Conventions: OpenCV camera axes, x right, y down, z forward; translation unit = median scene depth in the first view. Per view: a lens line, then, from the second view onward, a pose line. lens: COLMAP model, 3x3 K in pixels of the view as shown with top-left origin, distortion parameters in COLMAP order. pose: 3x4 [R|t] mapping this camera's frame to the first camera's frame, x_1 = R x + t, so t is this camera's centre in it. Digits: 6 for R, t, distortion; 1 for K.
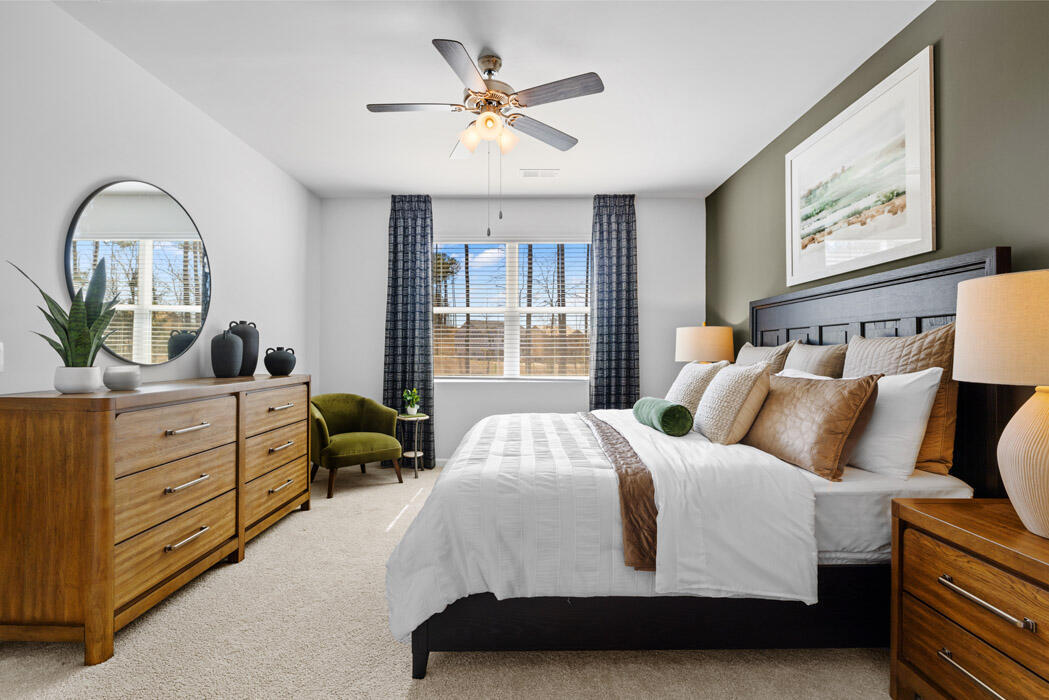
lens RADIAL K [[491.6, 0, 534.2], [0, 491.6, 346.8], [0, 0, 1]] dist [-0.005864, 0.000881]
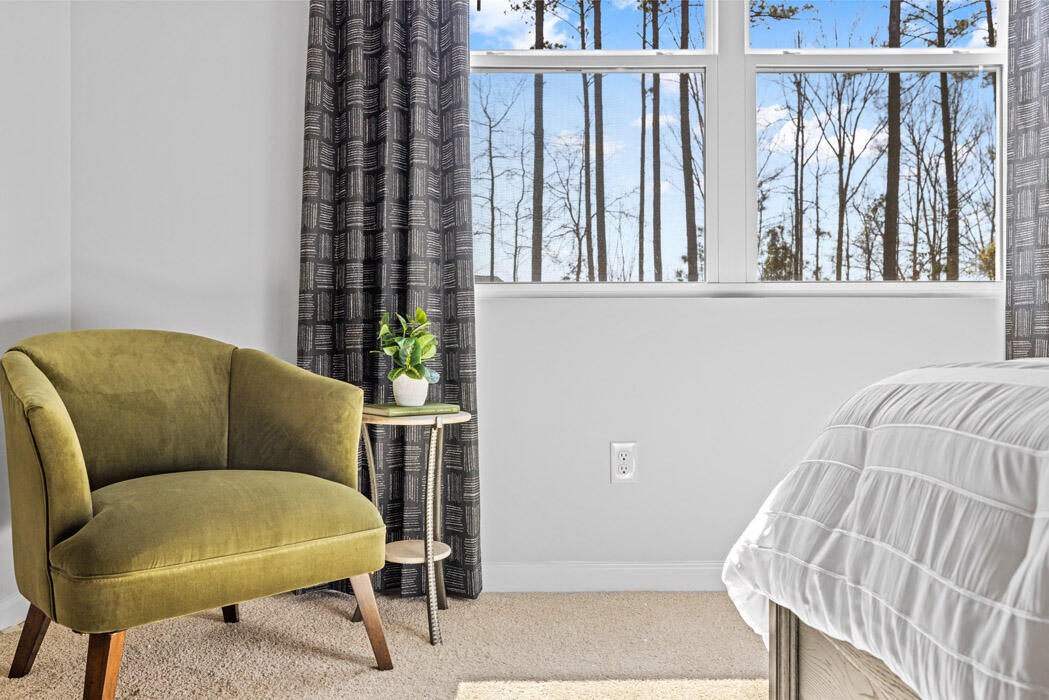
lens RADIAL K [[918.5, 0, 522.3], [0, 918.5, 344.4], [0, 0, 1]] dist [0.020253, 0.001764]
pose [[0.999987, 0.003460, 0.003654, -0.181812], [-0.003524, 0.999838, 0.017671, 0.091441], [-0.003592, -0.017683, 0.999837, 0.475214]]
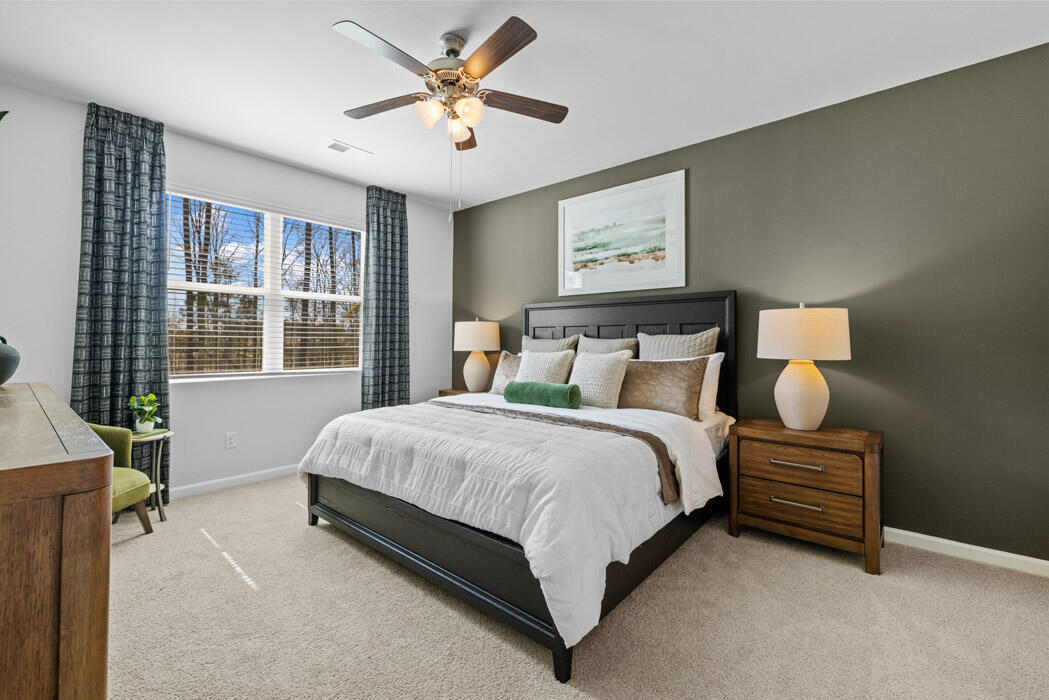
lens RADIAL K [[442.3, 0, 524.7], [0, 442.3, 334.7], [0, 0, 1]] dist [-0.002783, 0.000928]
pose [[0.658701, 0.014486, 0.752265, -0.354044], [-0.011634, 0.999891, -0.009067, -0.000393], [-0.752315, -0.002779, 0.658798, 0.179214]]
